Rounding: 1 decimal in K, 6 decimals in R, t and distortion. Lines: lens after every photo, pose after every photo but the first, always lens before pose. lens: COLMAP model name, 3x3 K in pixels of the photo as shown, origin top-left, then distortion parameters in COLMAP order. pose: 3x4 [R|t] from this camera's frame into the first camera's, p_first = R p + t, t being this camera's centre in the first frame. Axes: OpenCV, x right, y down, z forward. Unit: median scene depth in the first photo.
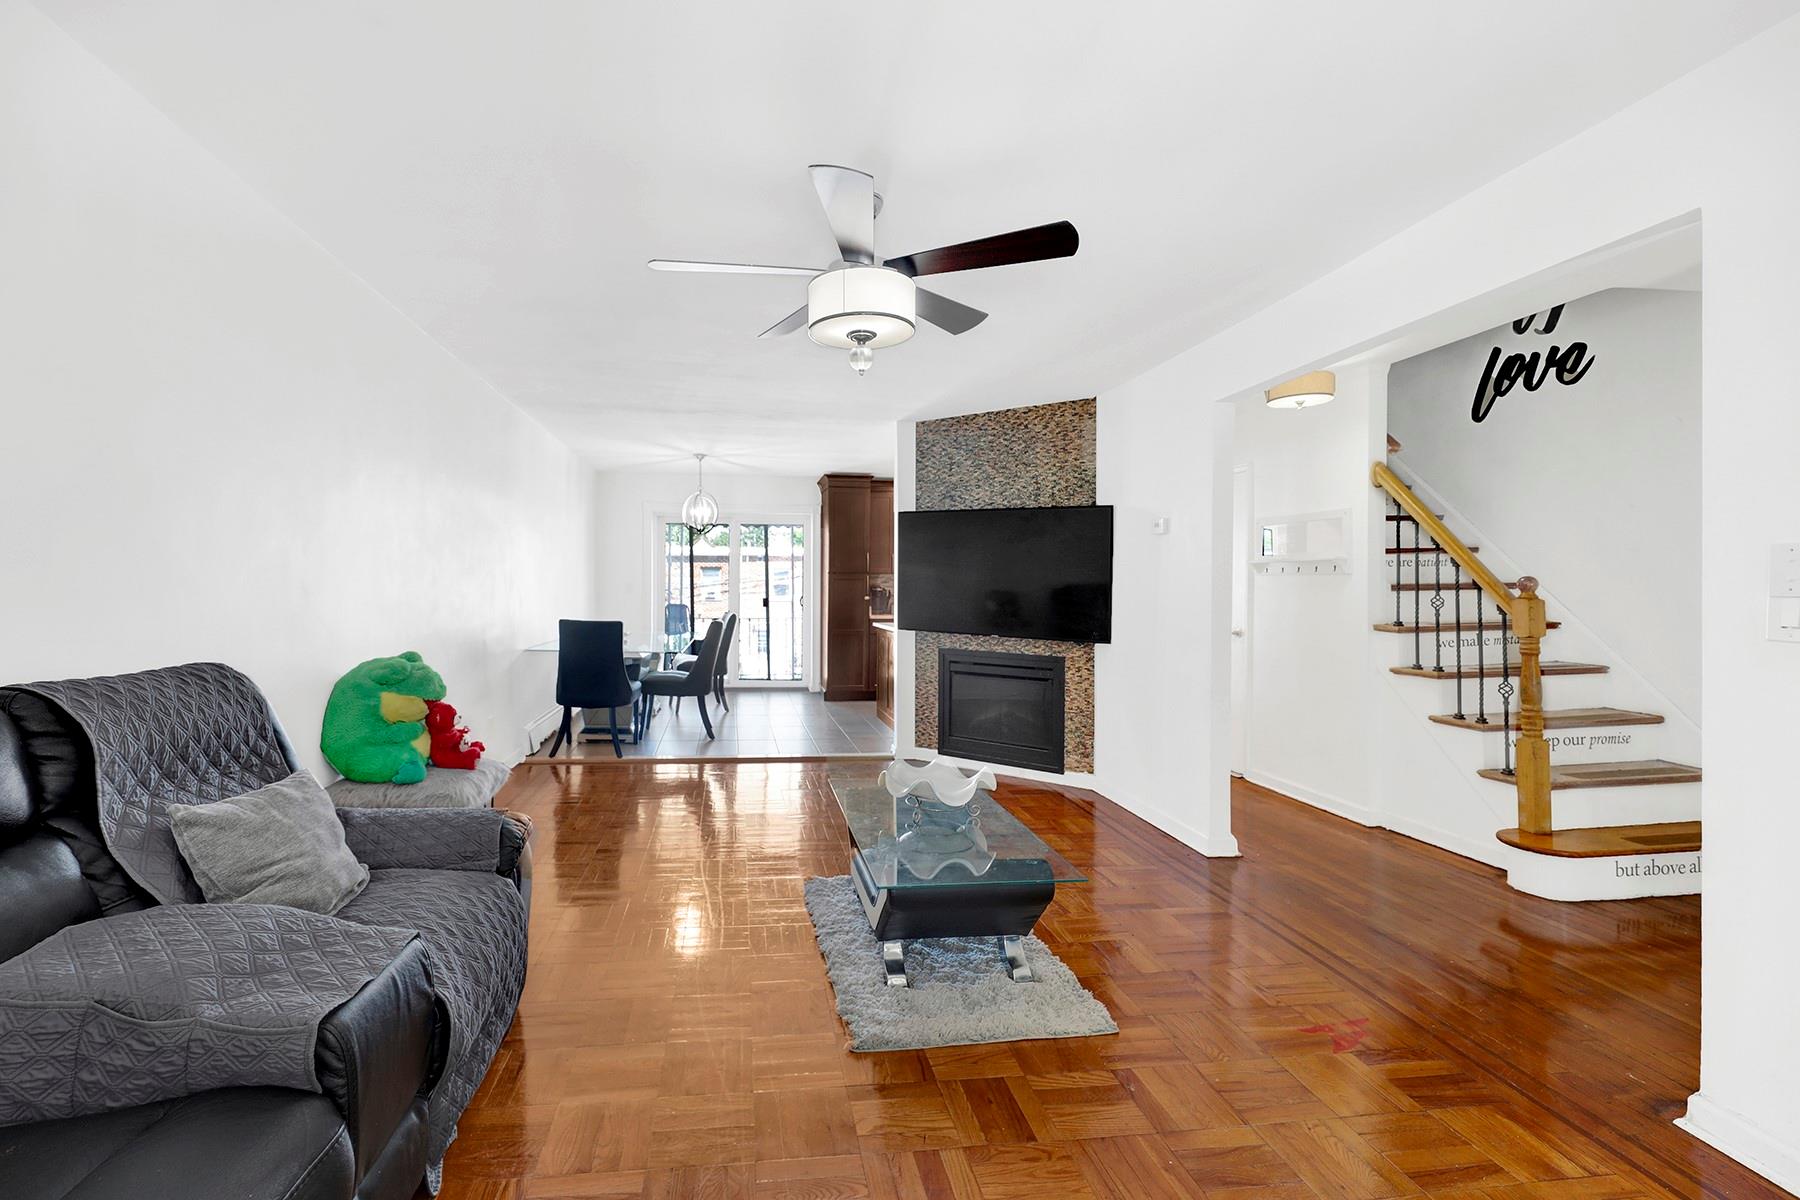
lens RADIAL K [[724.2, 0, 887.8], [0, 724.2, 586.1], [0, 0, 1]] dist [-0.000910, -0.000521]
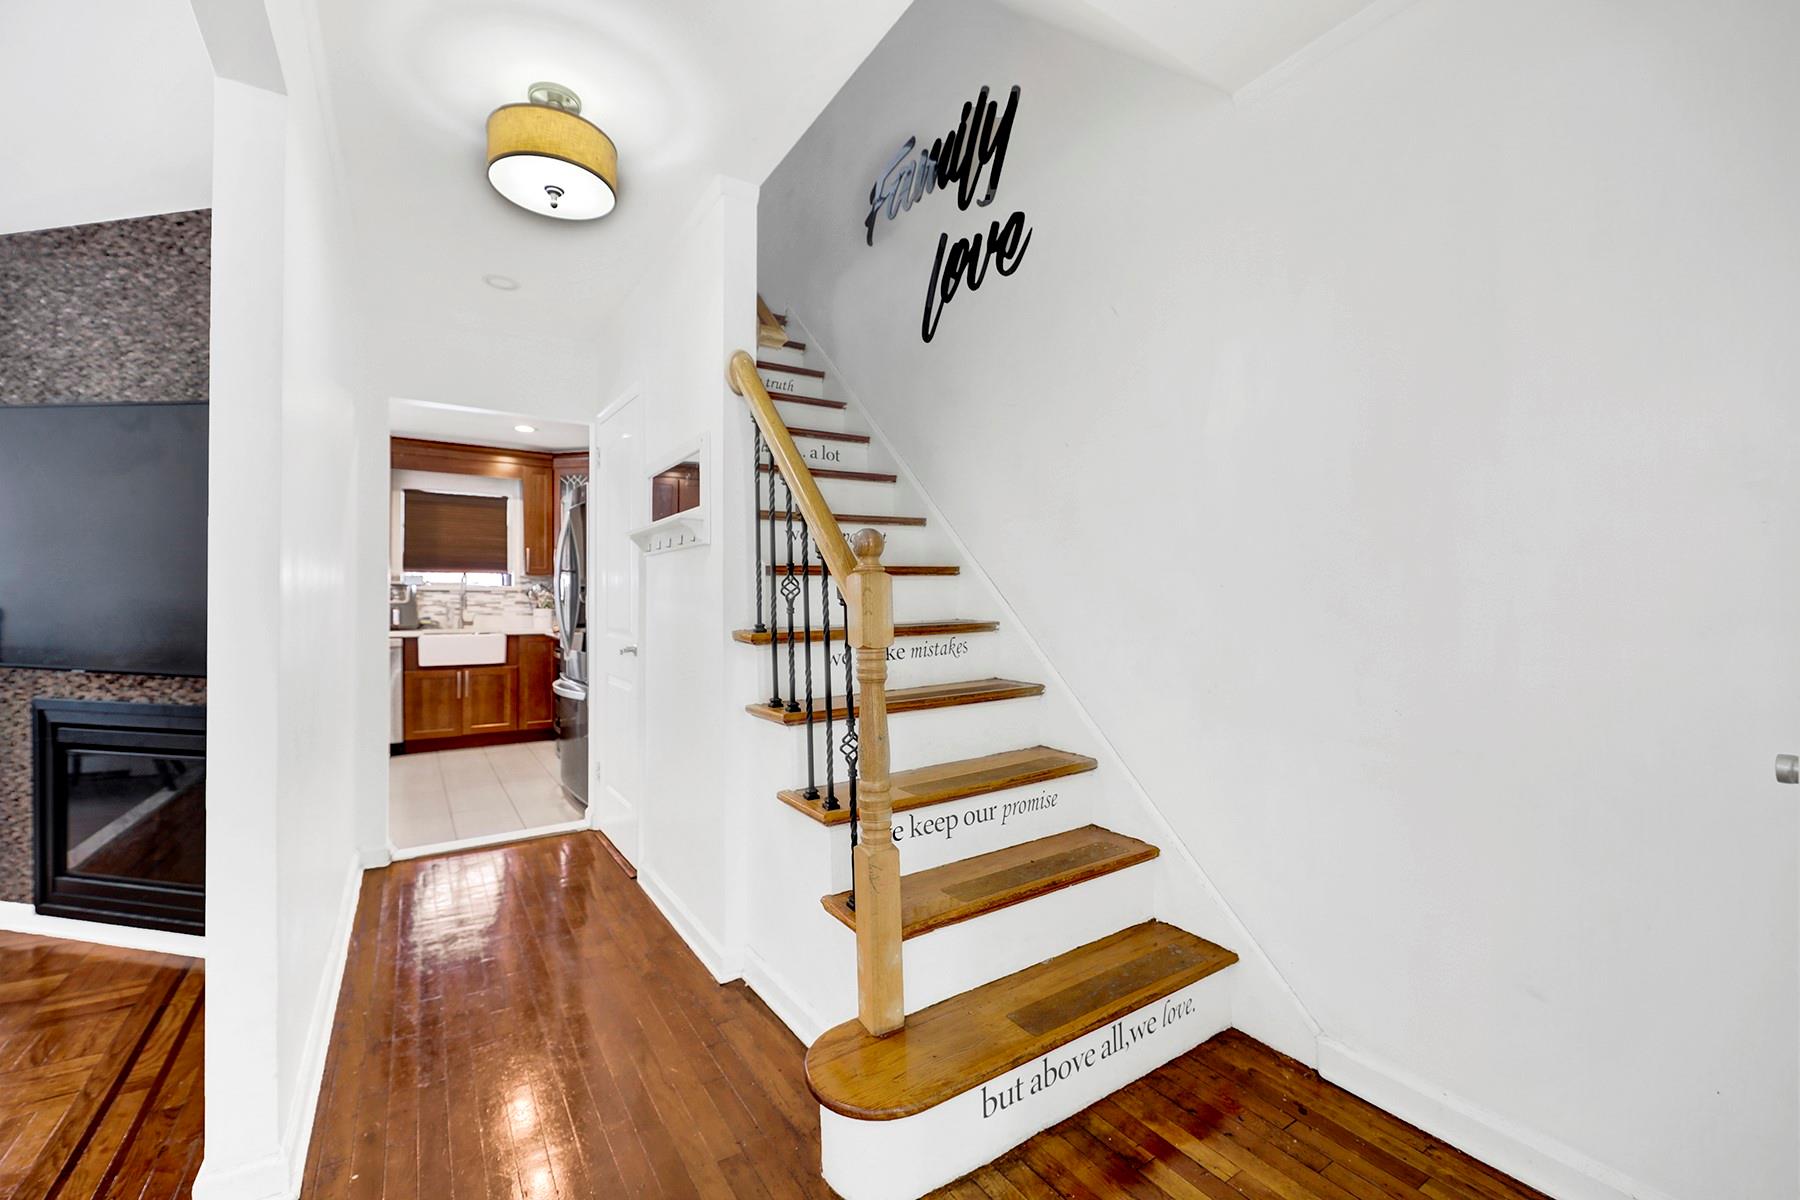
lens RADIAL K [[724.2, 0, 908.3], [0, 724.2, 605.5], [0, 0, 1]] dist [-0.000910, -0.000521]
pose [[0.892892, -0.003515, 0.450257, 0.526885], [0.001236, 0.999985, 0.005355, 0.029752], [-0.450269, -0.004225, 0.892883, 0.412310]]
